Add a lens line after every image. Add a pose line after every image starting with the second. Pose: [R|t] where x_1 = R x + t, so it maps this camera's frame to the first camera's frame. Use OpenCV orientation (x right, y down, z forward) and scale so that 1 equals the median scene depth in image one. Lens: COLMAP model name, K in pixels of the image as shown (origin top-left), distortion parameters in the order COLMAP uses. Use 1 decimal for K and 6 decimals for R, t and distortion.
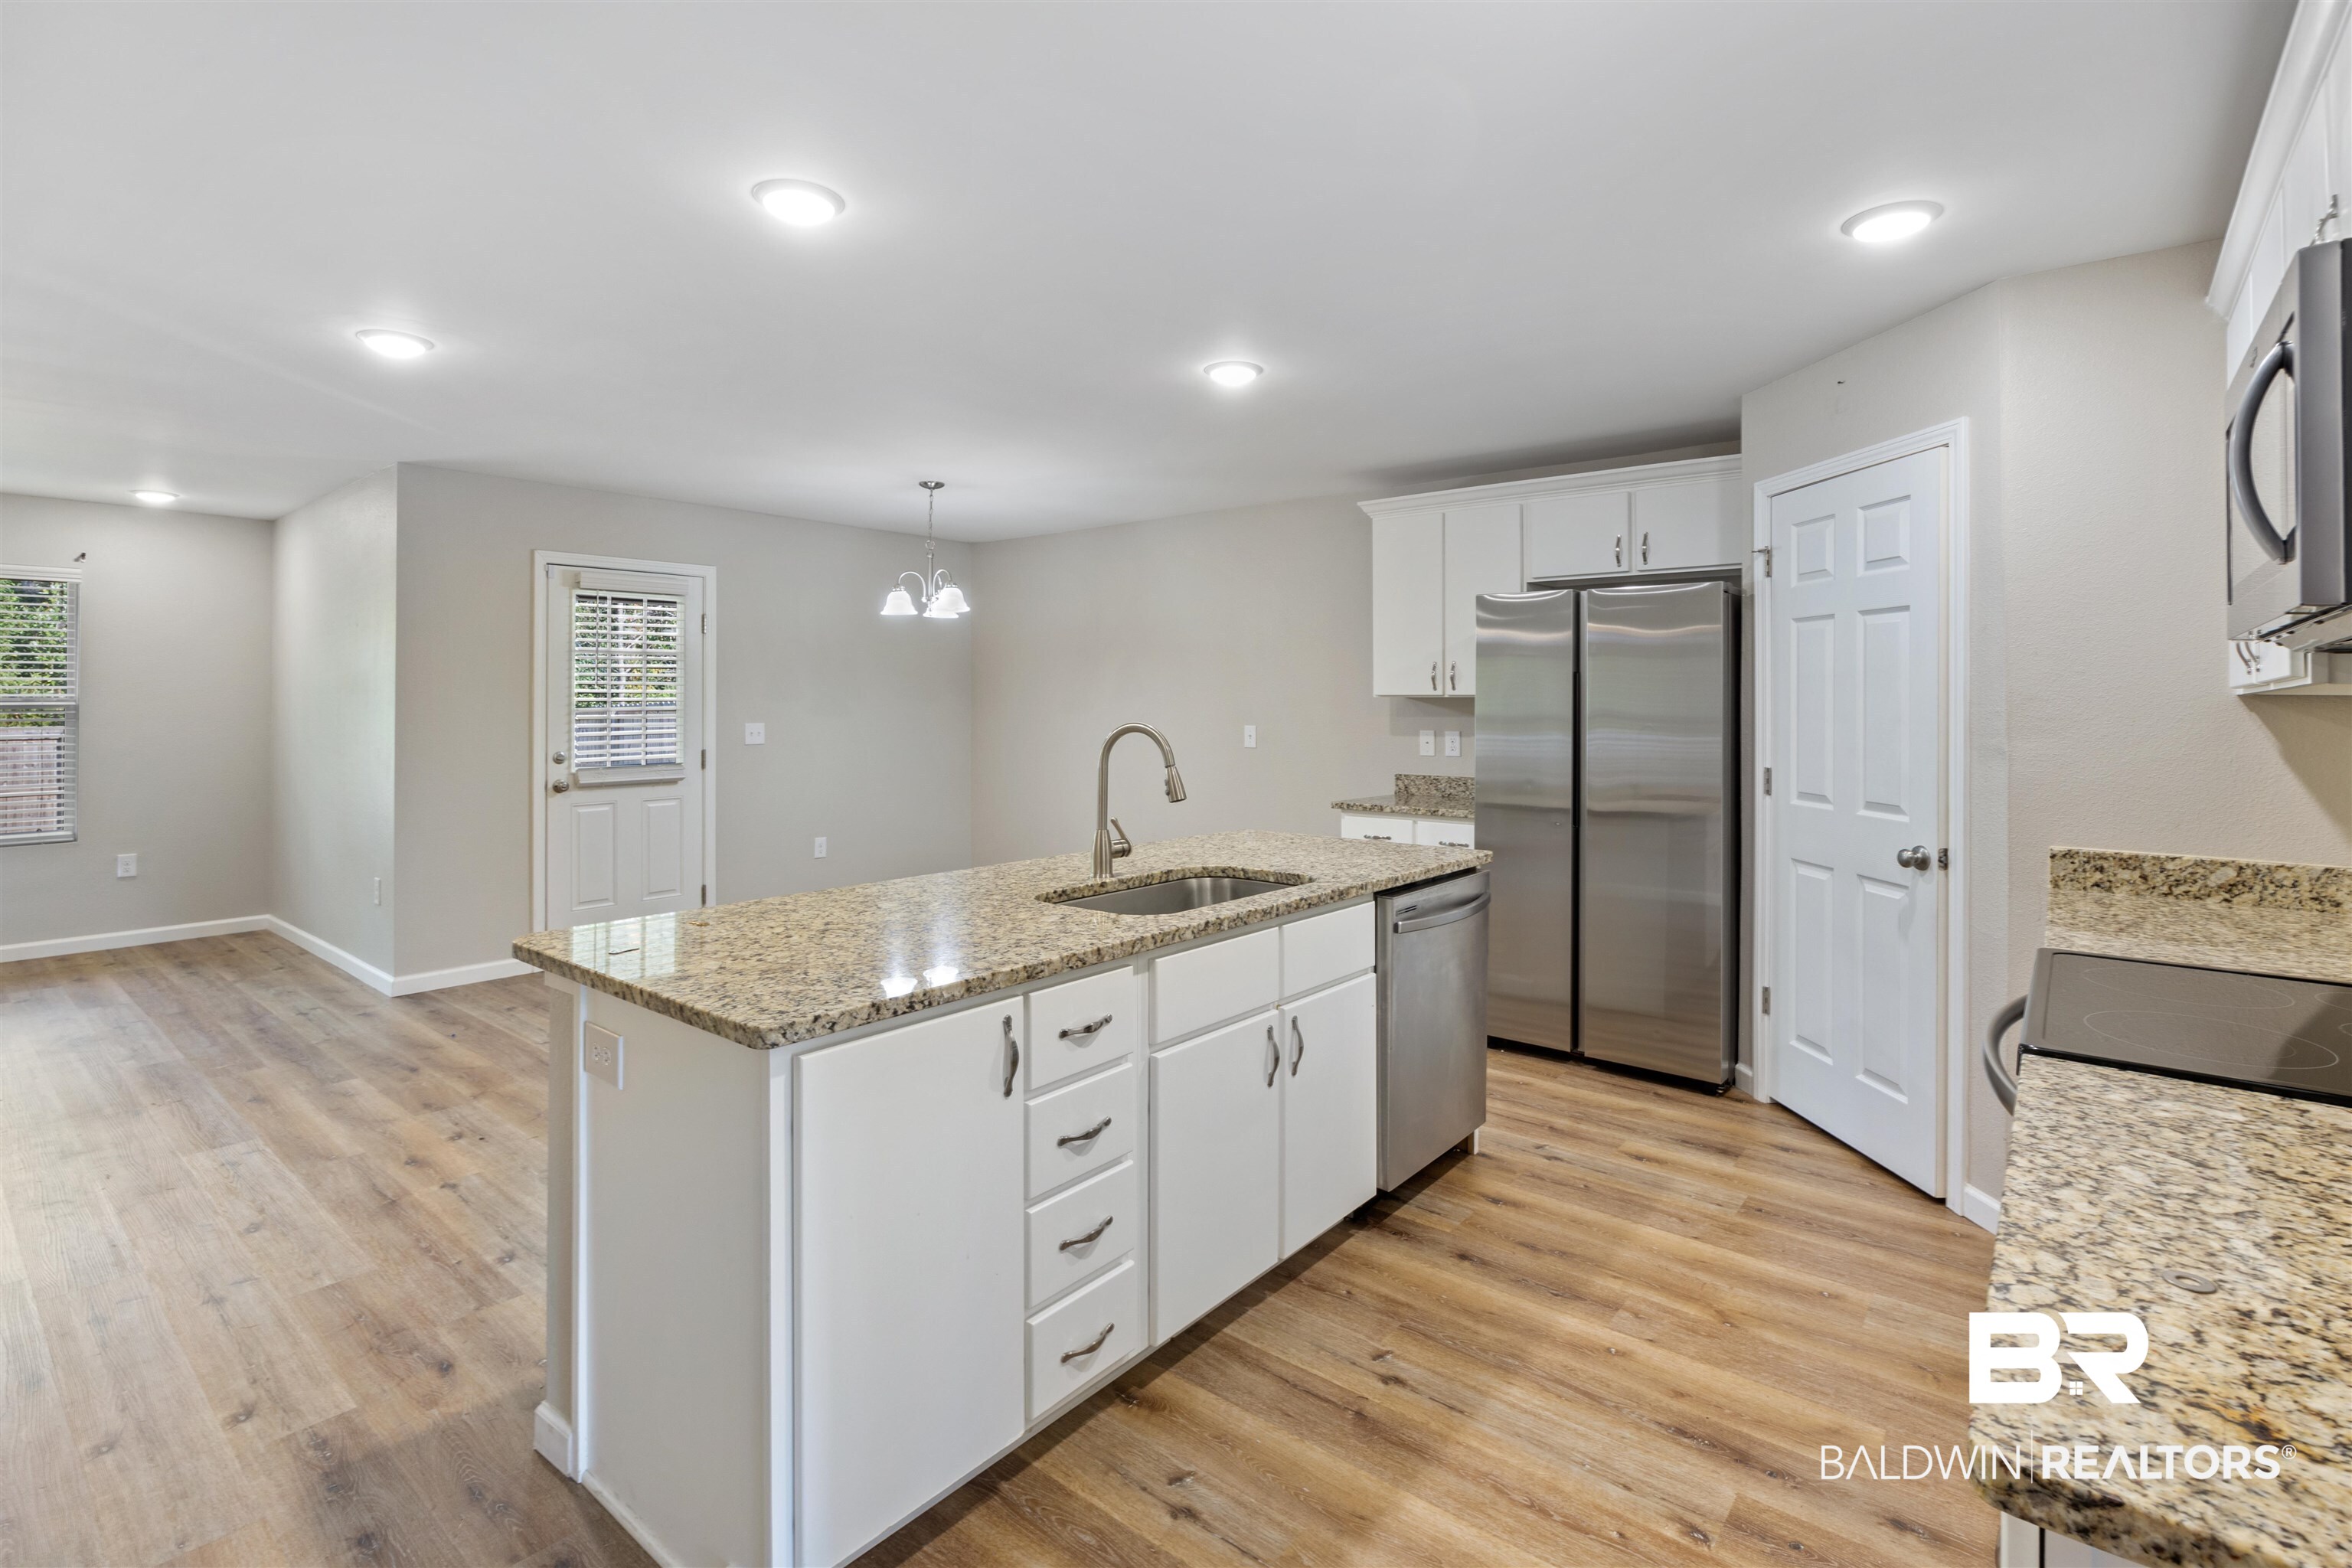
lens RADIAL K [[1098.3, 0, 1190.9], [0, 1098.3, 700.4], [0, 0, 1]] dist [-0.001219, -0.000582]
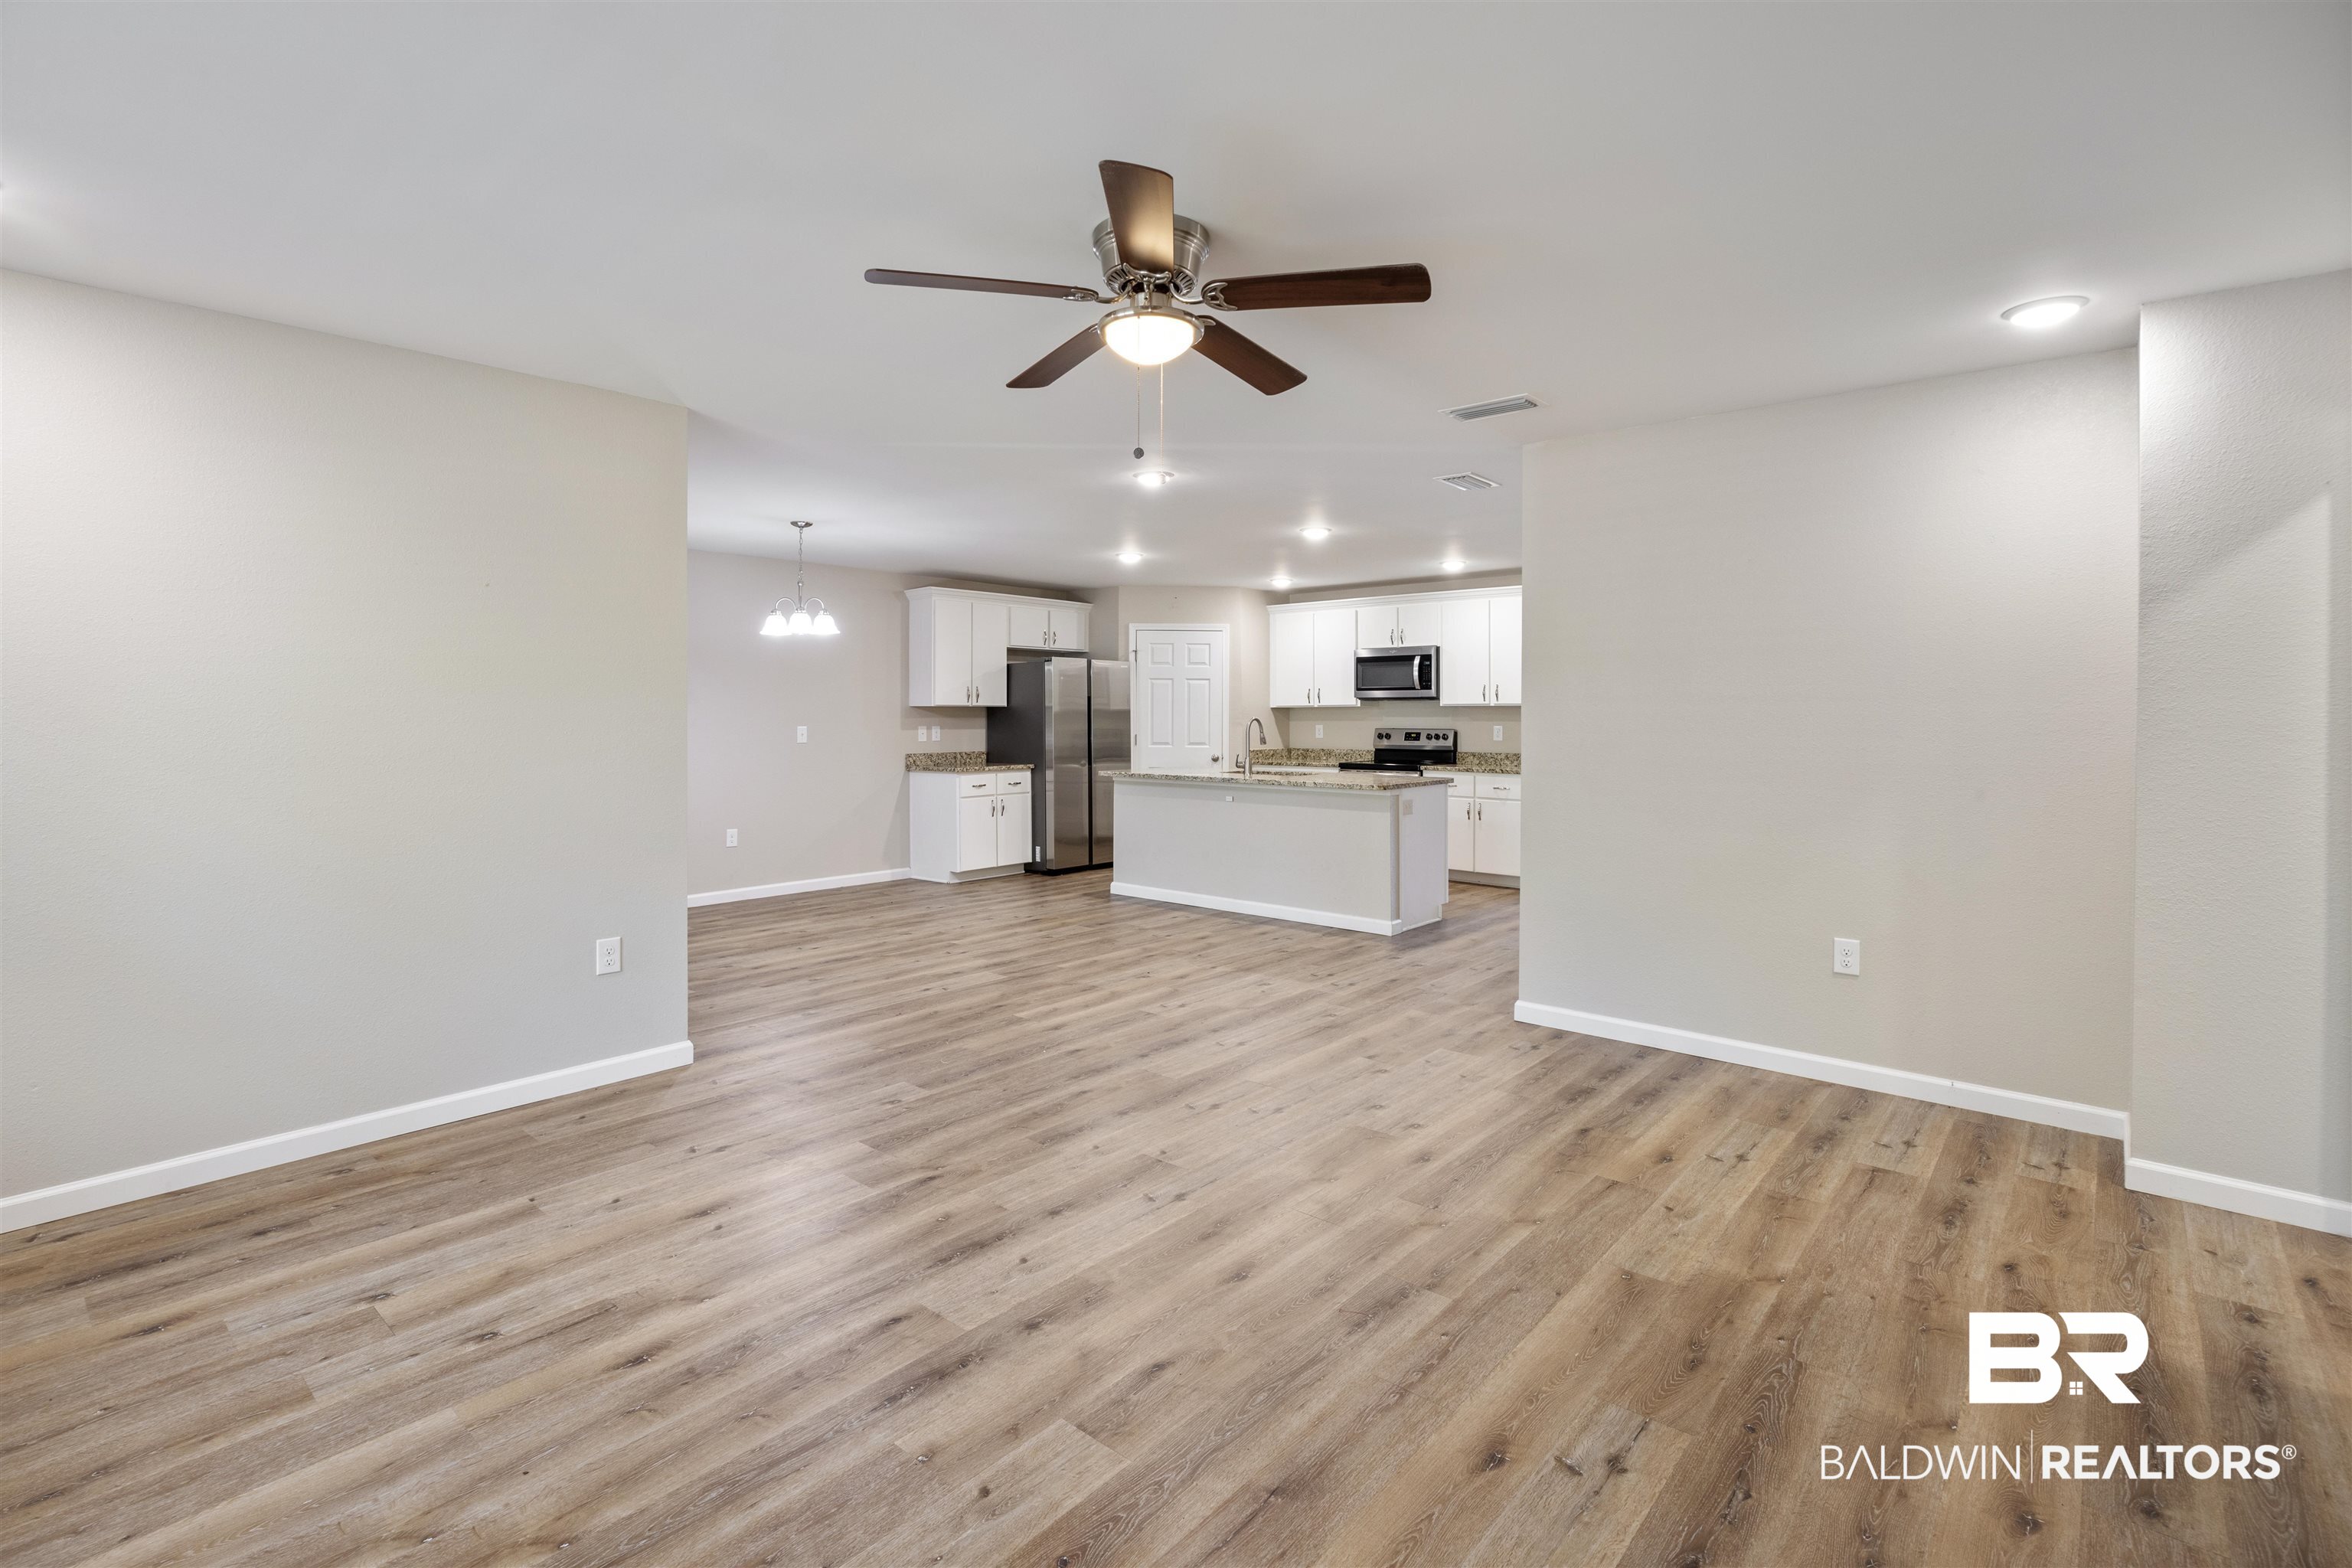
lens RADIAL K [[1098.3, 0, 1172.1], [0, 1098.3, 720.7], [0, 0, 1]] dist [-0.001219, -0.000582]
pose [[0.017673, -0.005029, 0.999831, -2.063836], [-0.002461, 0.999984, 0.005073, 0.014940], [-0.999841, -0.002550, 0.017661, 0.866739]]
